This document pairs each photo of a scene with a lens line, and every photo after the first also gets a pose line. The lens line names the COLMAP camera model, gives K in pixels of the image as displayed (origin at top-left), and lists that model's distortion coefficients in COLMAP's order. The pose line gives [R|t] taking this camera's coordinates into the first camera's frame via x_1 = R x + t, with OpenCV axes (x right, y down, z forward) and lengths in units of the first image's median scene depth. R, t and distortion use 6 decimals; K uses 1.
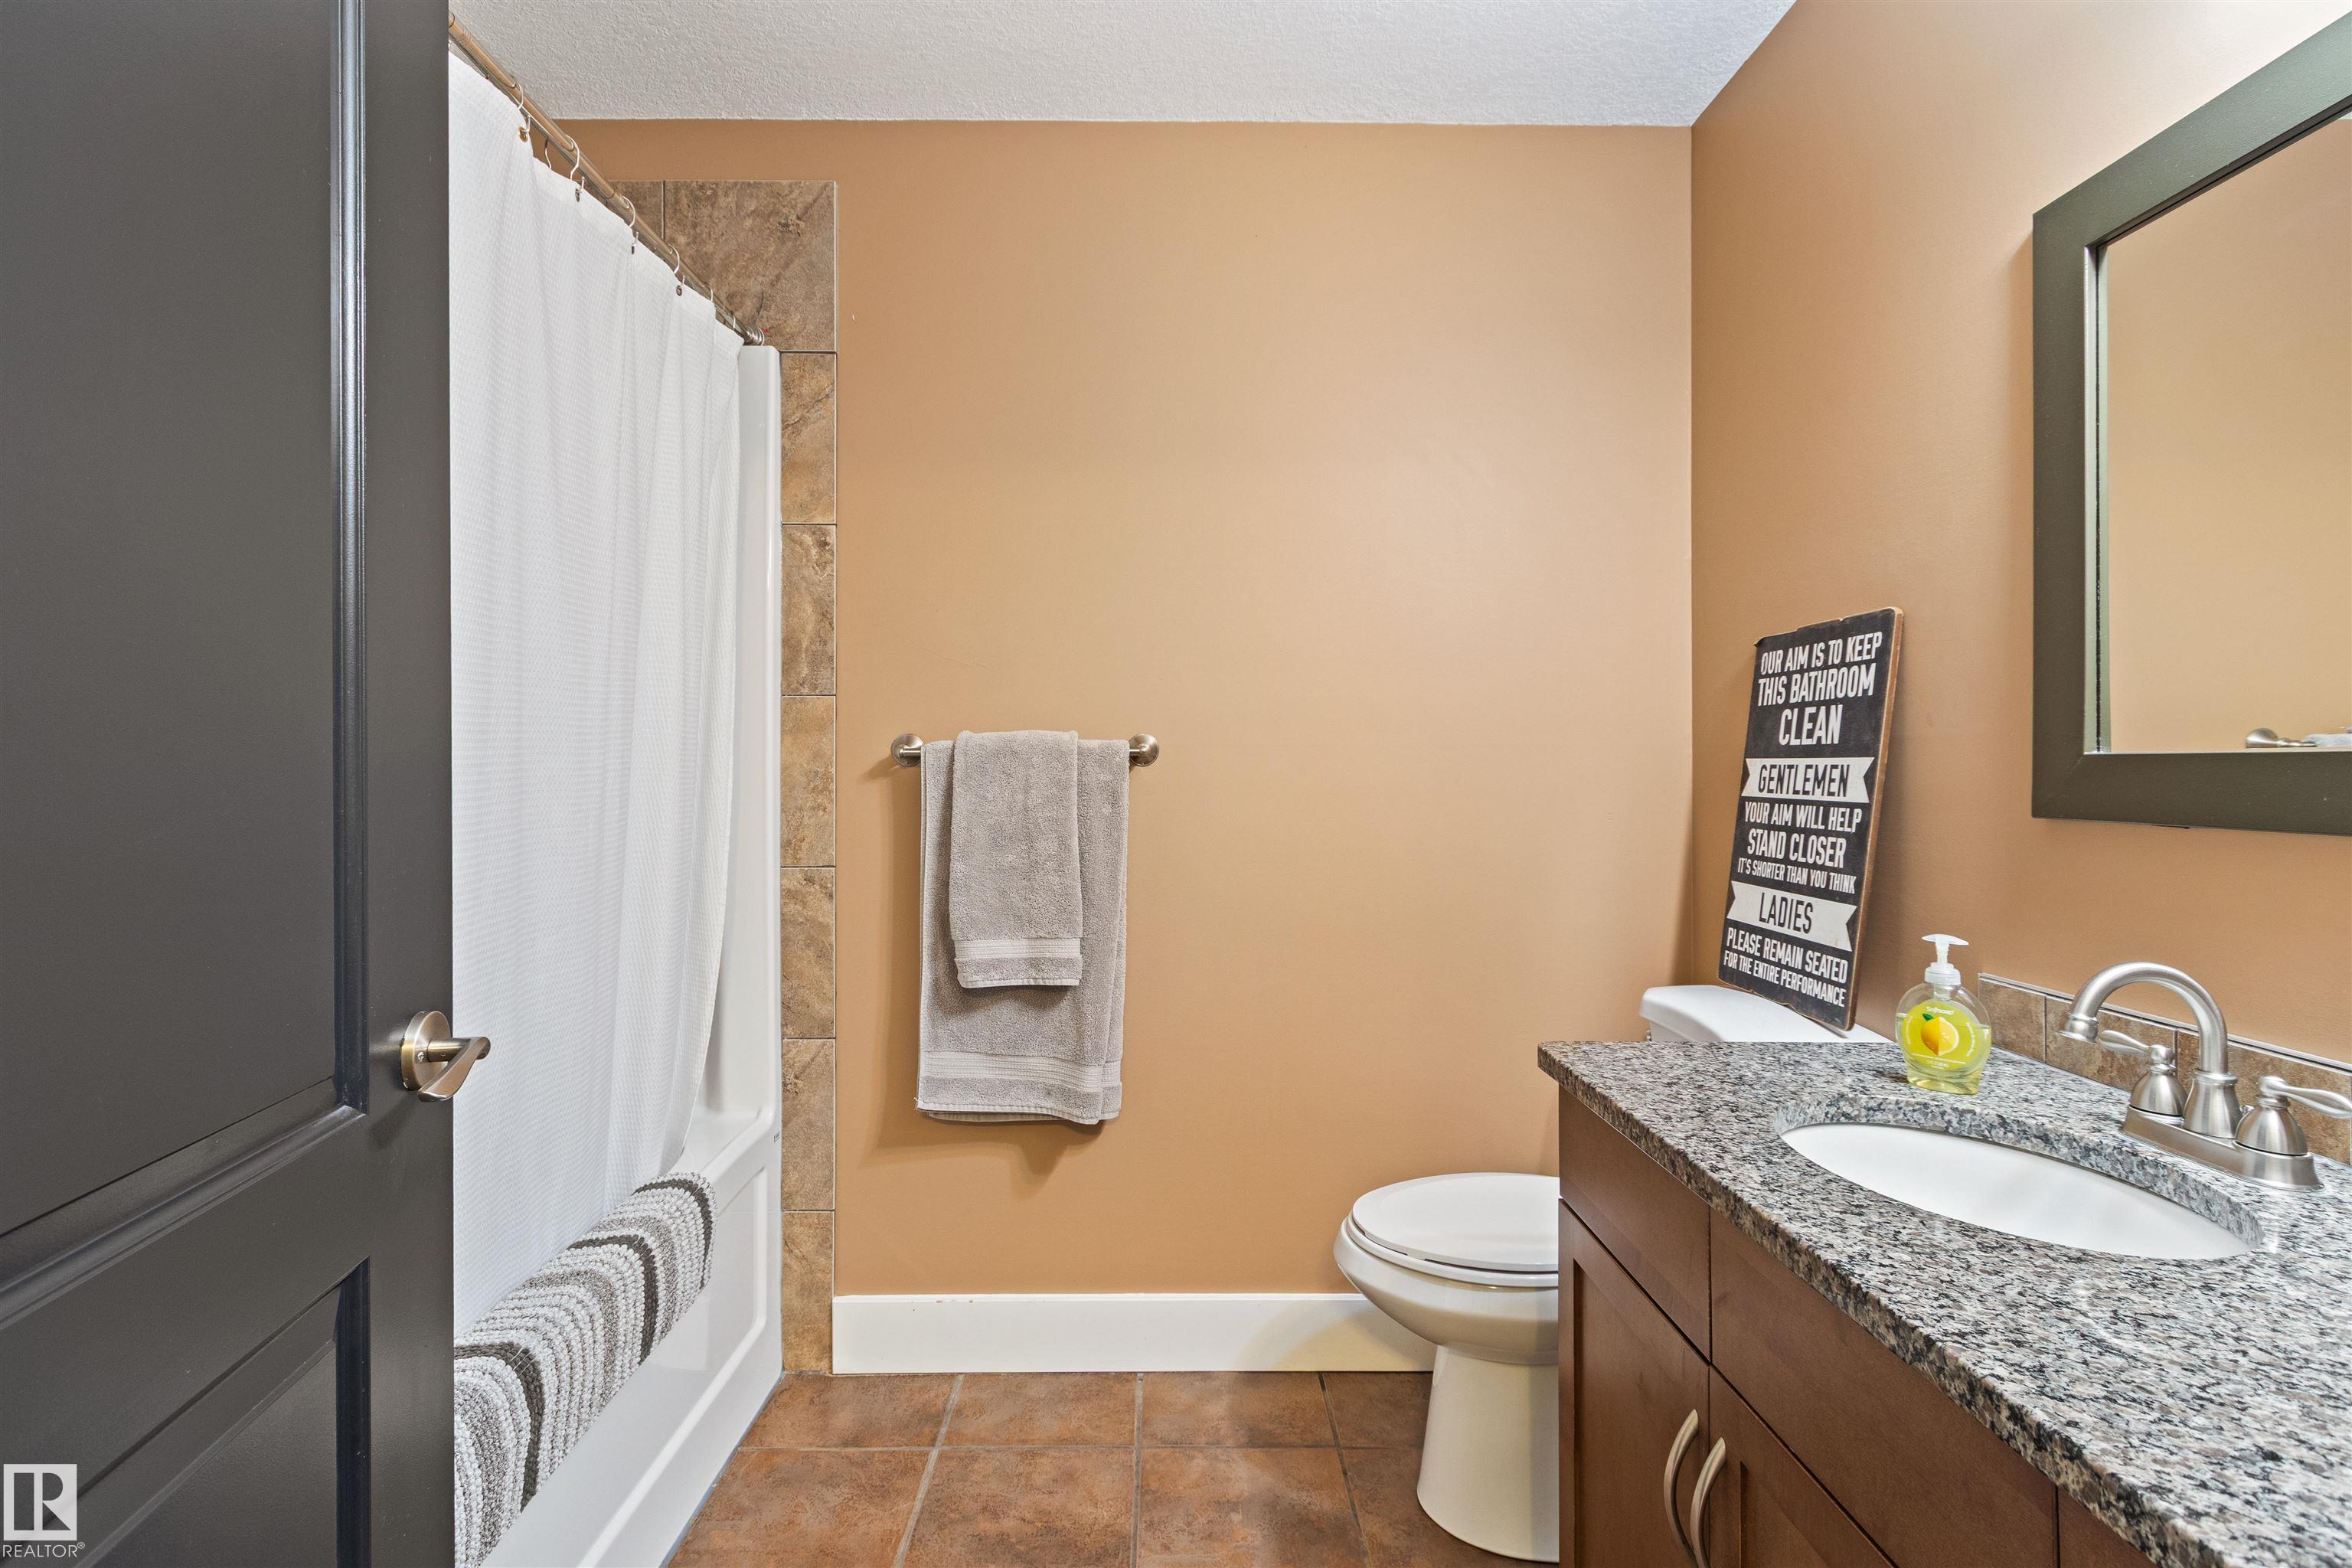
lens RADIAL K [[1081.4, 0, 1164.3], [0, 1081.4, 768.8], [0, 0, 1]] dist [0.005656, -0.001227]
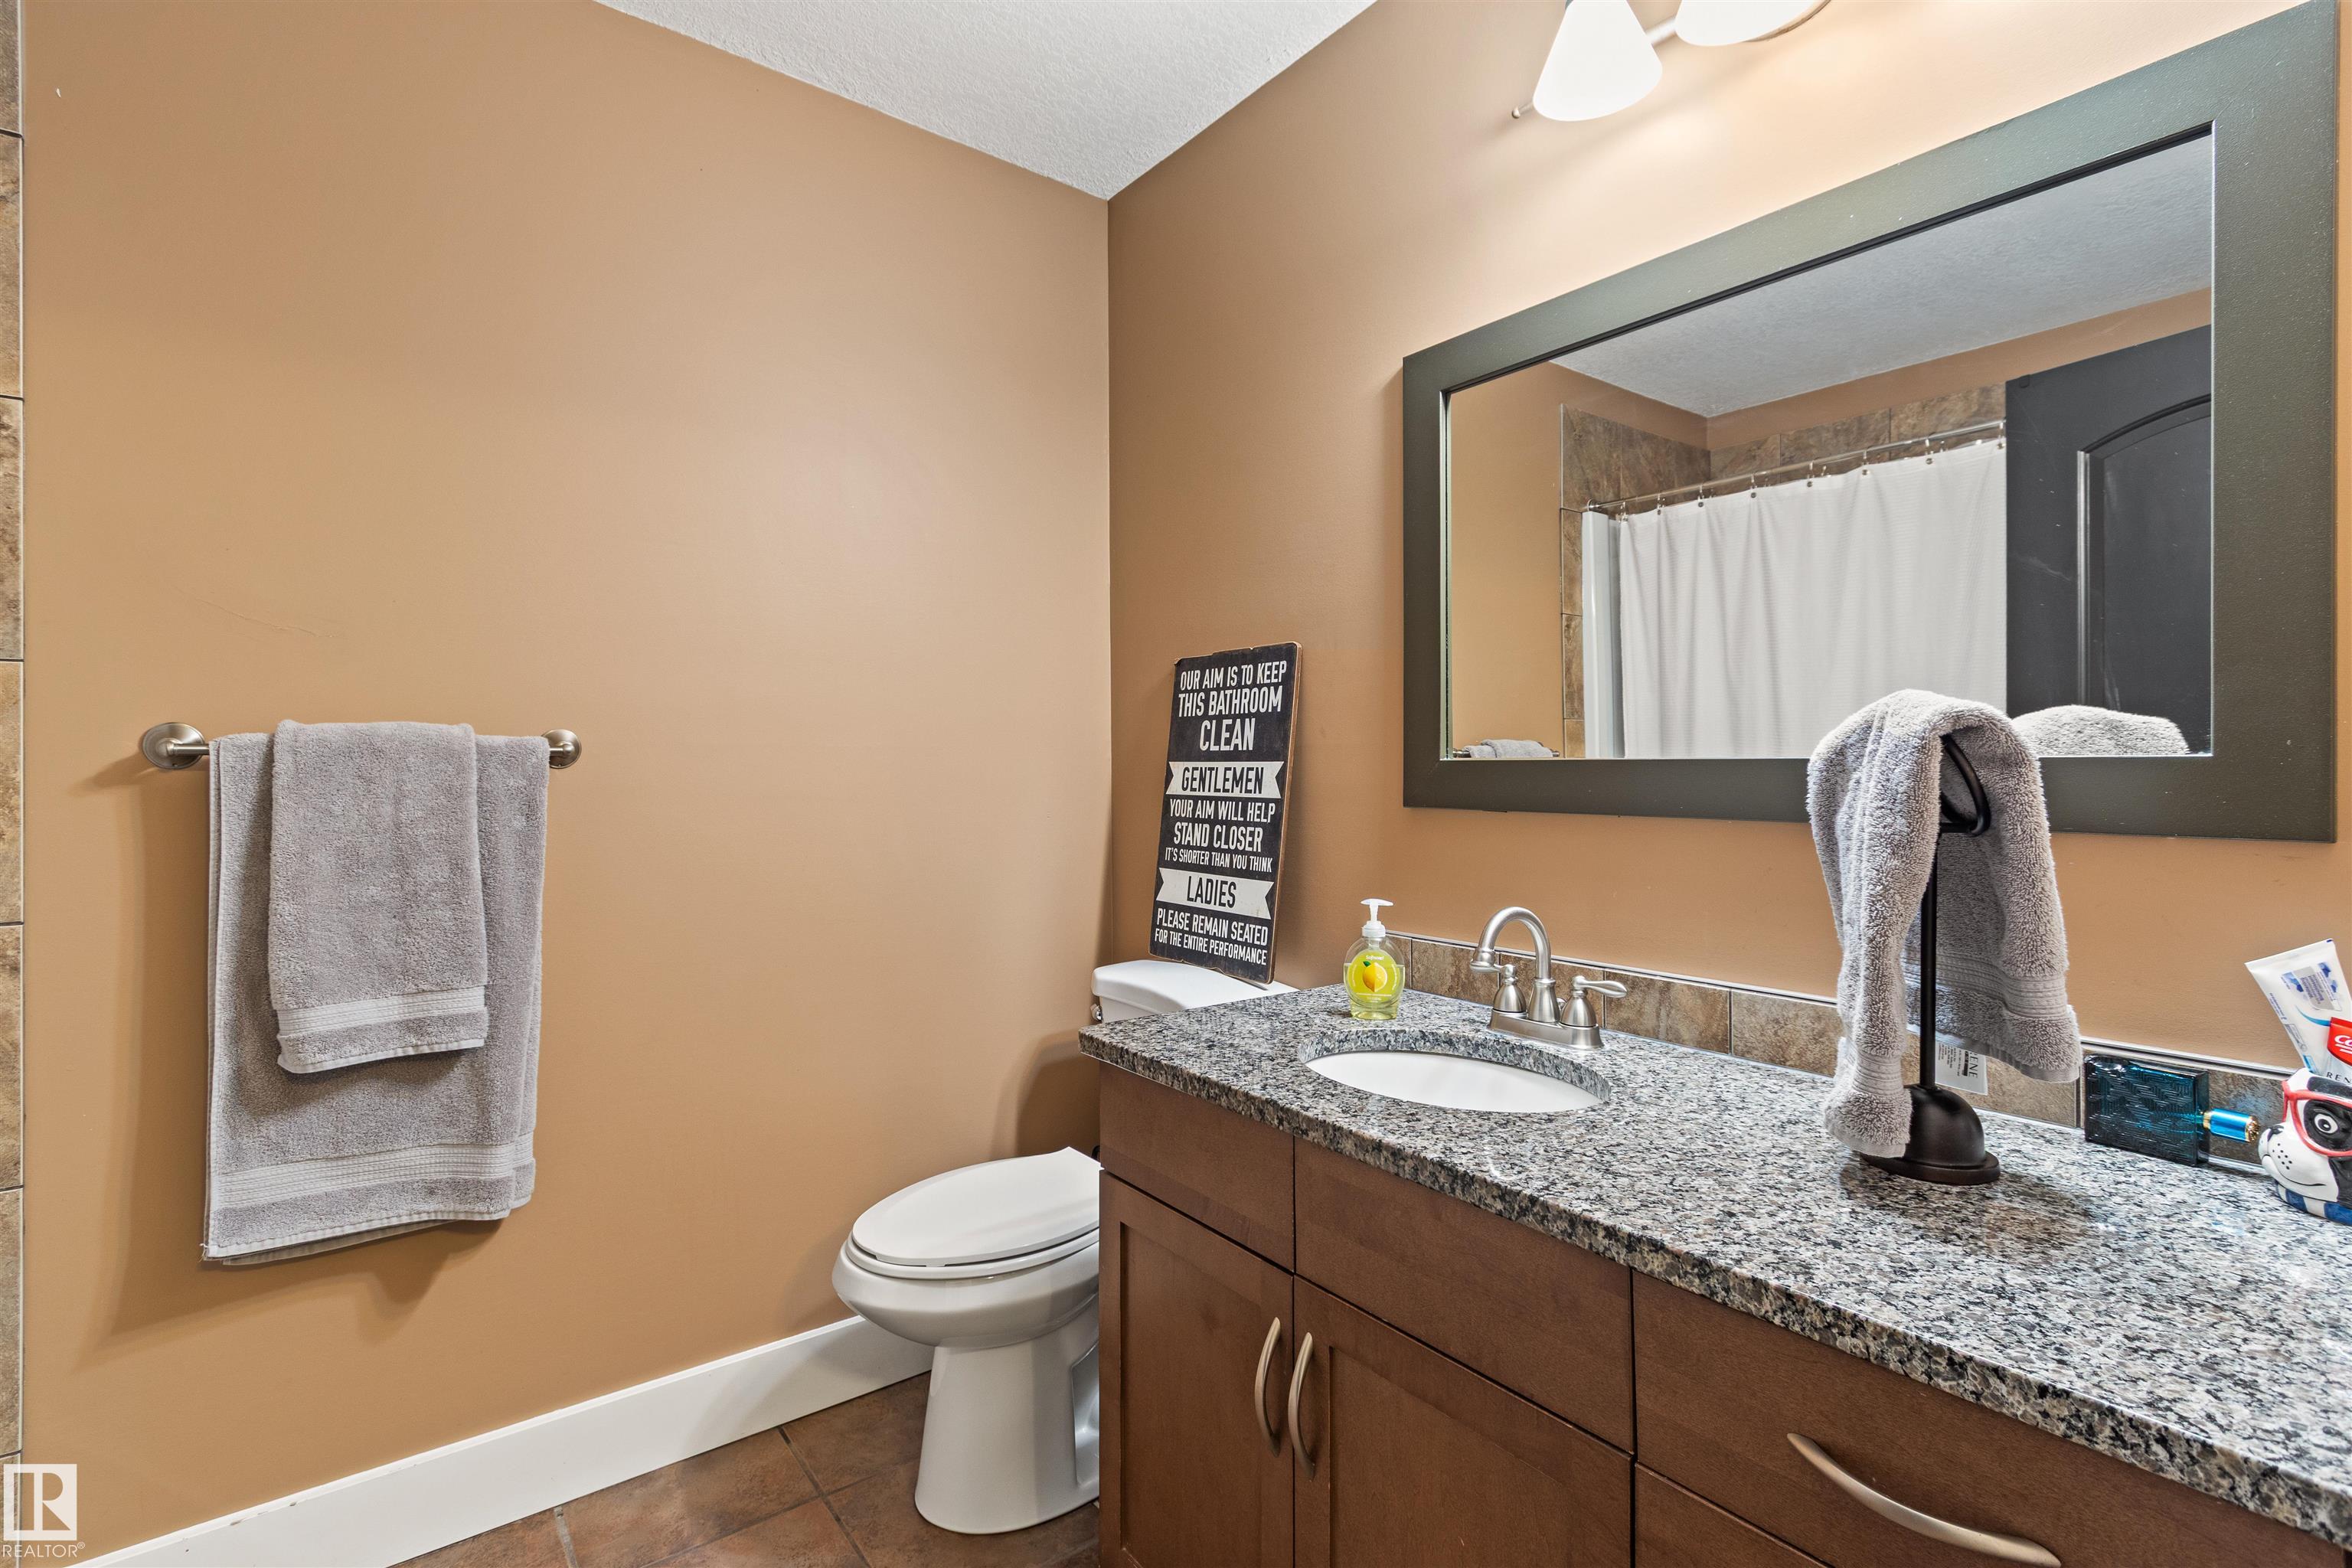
lens RADIAL K [[1081.1, 0, 1174.2], [0, 1081.1, 770.5], [0, 0, 1]] dist [0.006604, 0.000126]
pose [[0.802118, -0.001250, 0.597164, -0.169706], [0.001256, 0.999999, 0.000406, -0.000826], [-0.597164, 0.000424, 0.802119, 0.072812]]
